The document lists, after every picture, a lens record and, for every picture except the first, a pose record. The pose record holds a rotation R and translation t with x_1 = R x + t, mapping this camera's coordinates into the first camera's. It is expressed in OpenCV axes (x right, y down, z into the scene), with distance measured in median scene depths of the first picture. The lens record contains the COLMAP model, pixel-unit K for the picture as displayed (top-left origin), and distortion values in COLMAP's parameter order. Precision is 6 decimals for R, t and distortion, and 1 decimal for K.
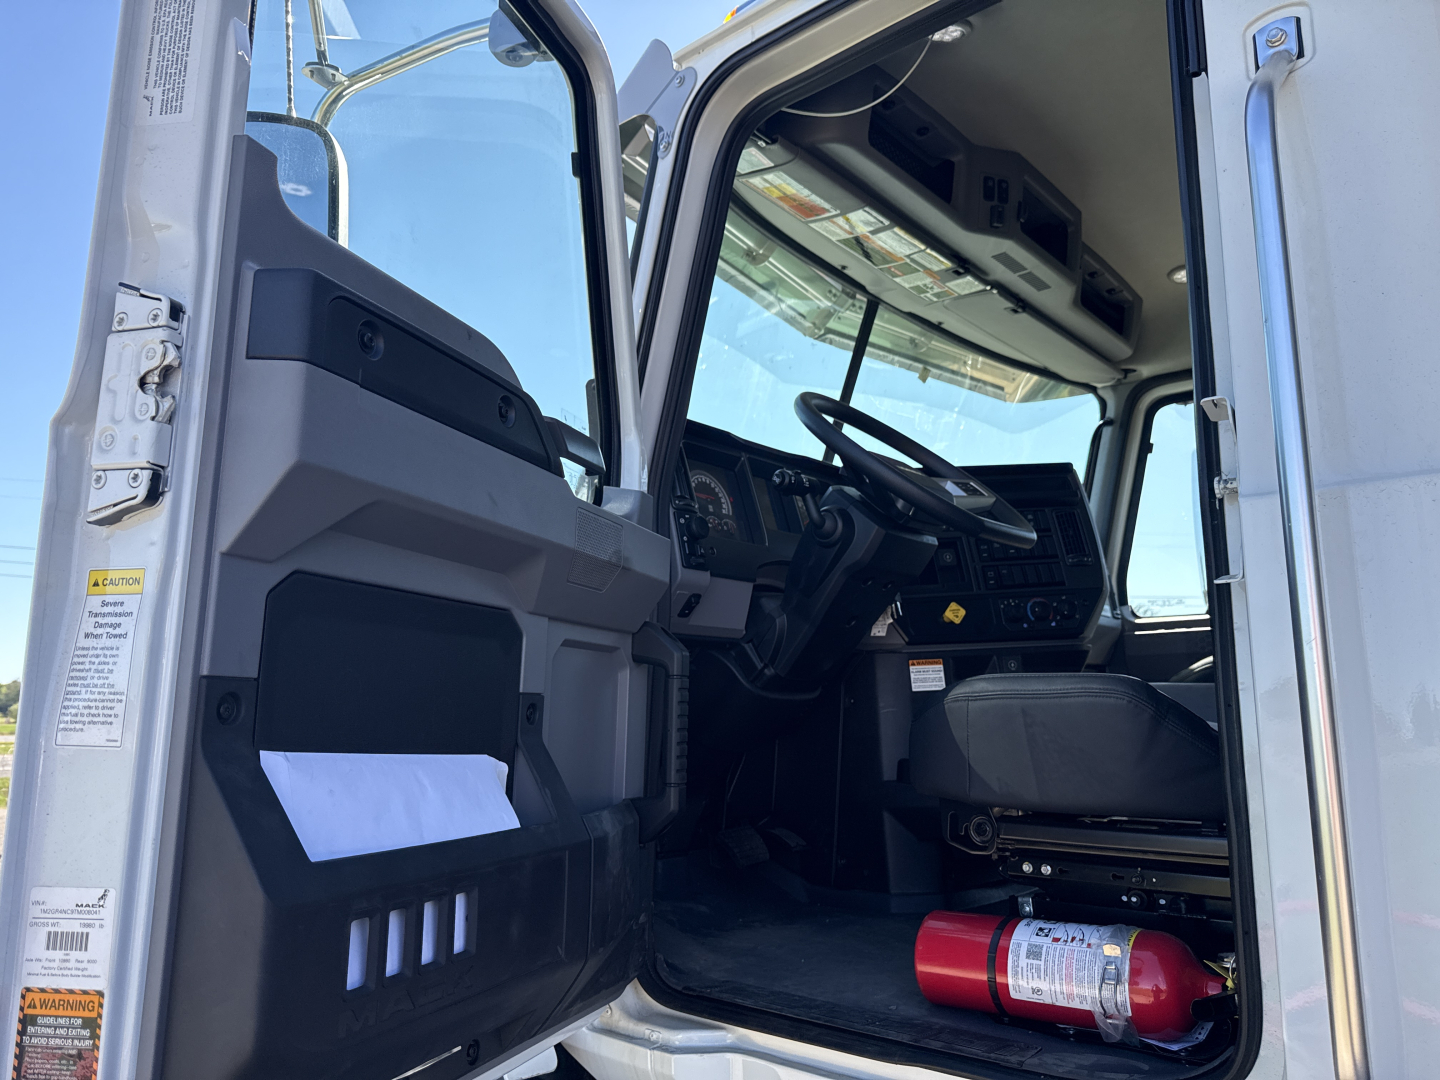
lens RADIAL K [[1010.8, 0, 720.1], [0, 1010.8, 545.4], [0, 0, 1]] dist [0.051232, -0.059704]
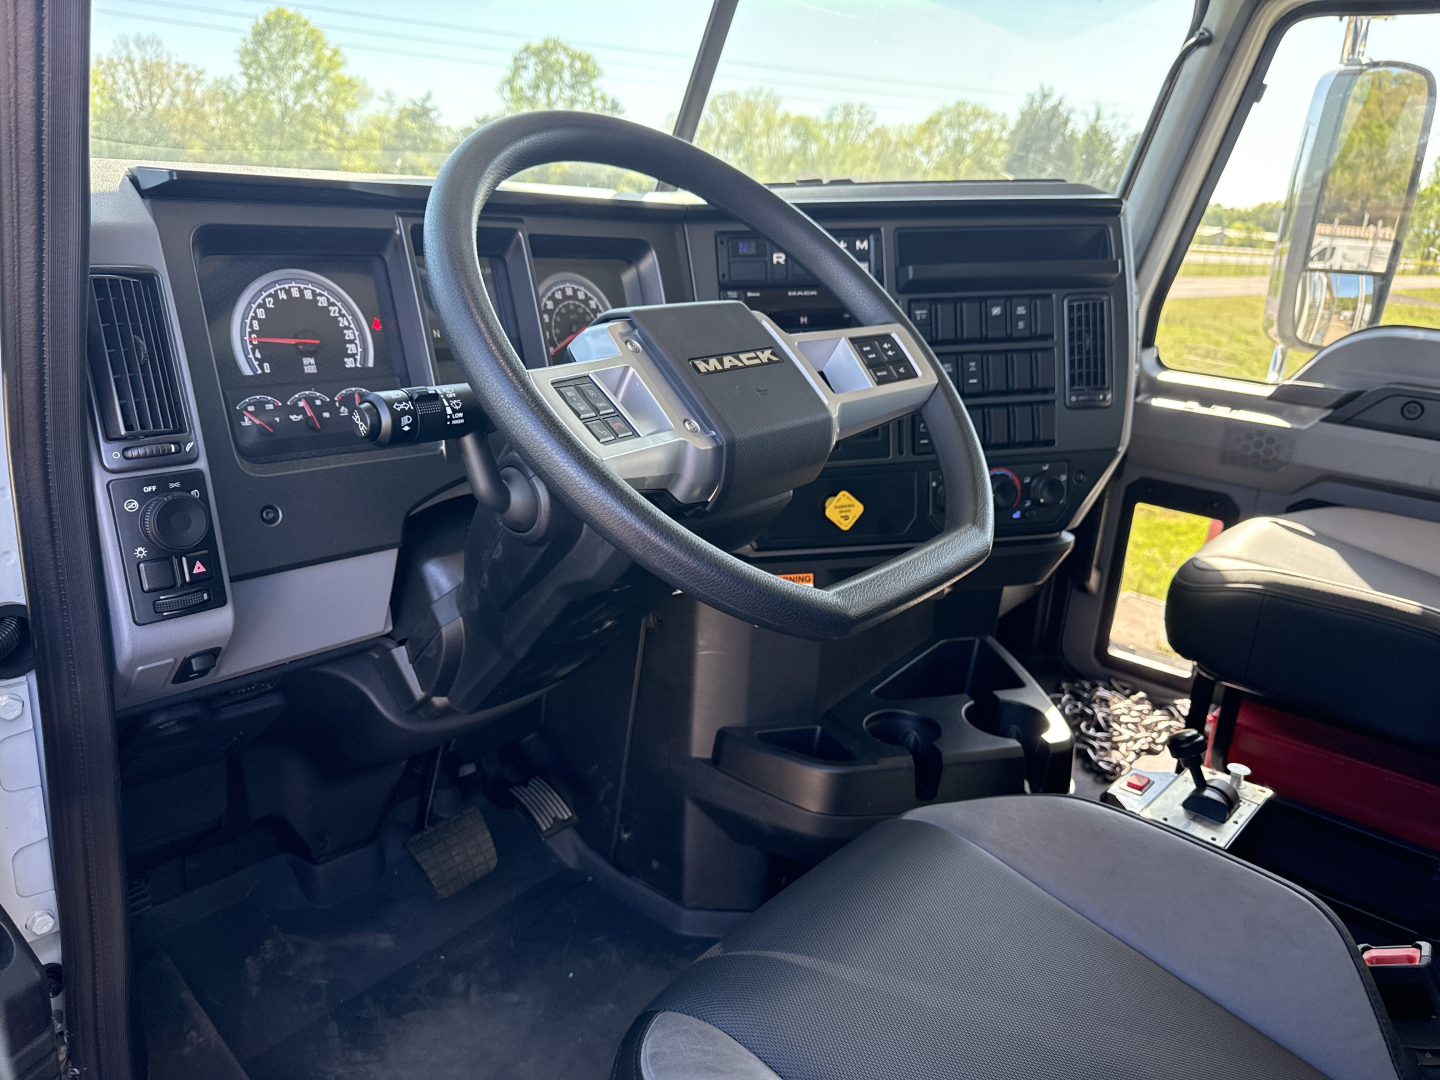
lens RADIAL K [[1010.8, 0, 711.2], [0, 1010.8, 539.8], [0, 0, 1]] dist [0.051232, -0.059704]
pose [[0.997574, 0.061163, 0.033255, 0.144693], [-0.069612, 0.883100, 0.463992, -0.174096], [-0.000989, -0.465181, 0.885215, 0.512345]]
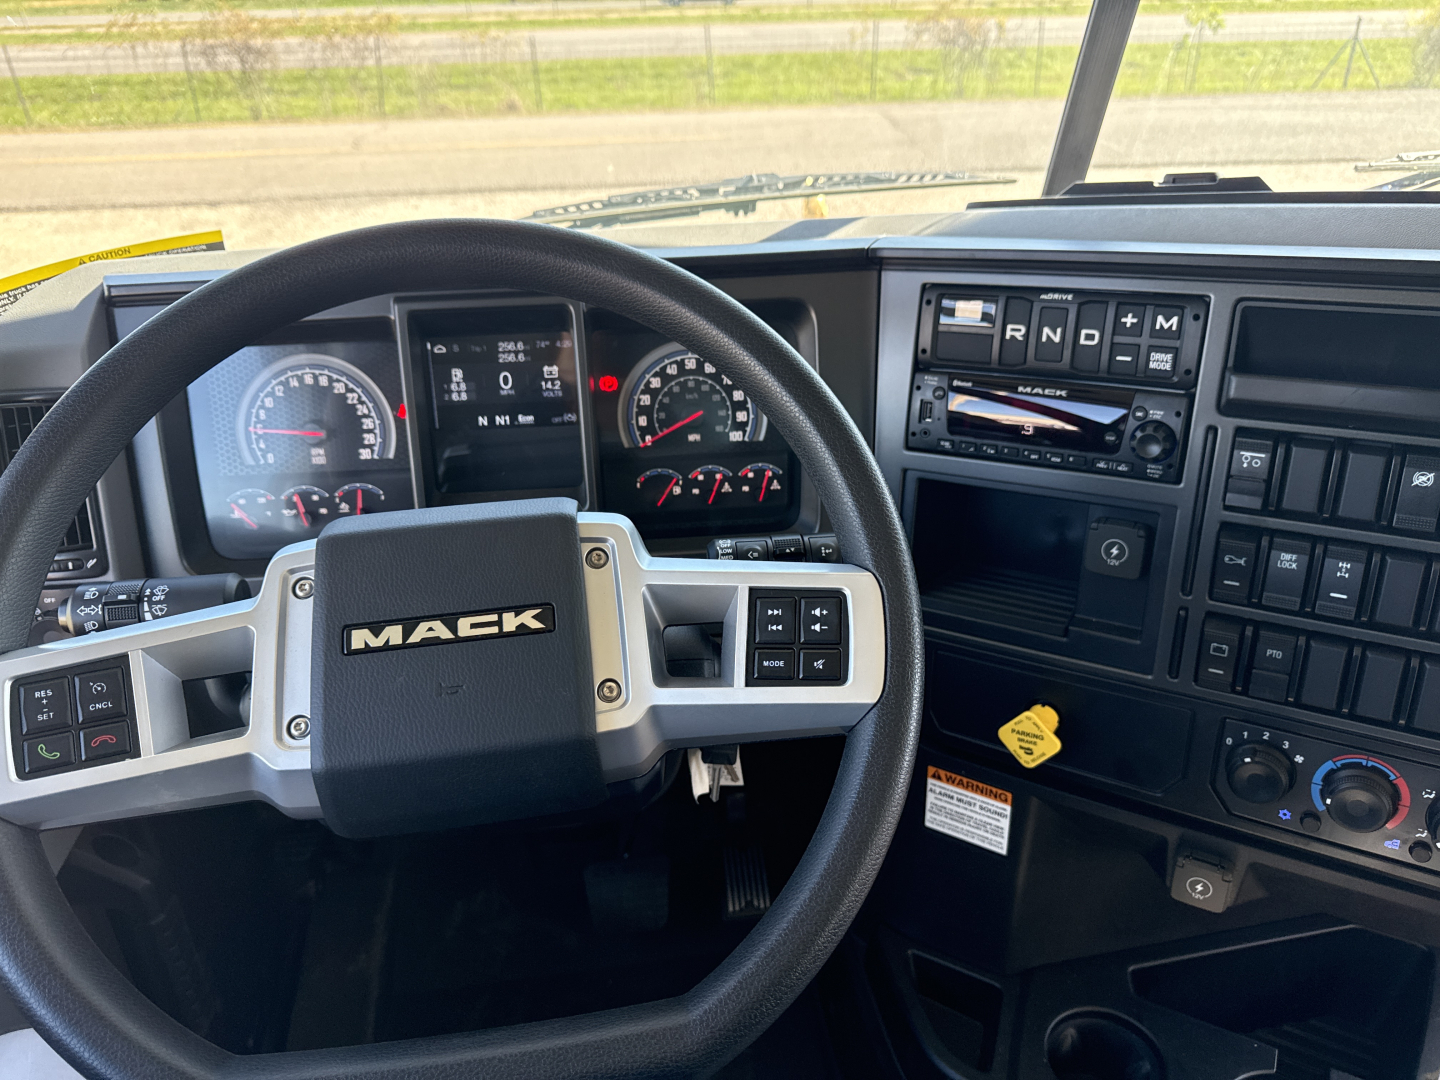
lens RADIAL K [[1010.8, 0, 720.4], [0, 1010.8, 546.3], [0, 0, 1]] dist [0.051232, -0.059704]
pose [[0.739705, 0.312966, -0.595725, 0.349773], [0.128462, 0.803316, 0.581534, -0.213296], [0.660556, -0.506692, 0.554013, 0.779480]]
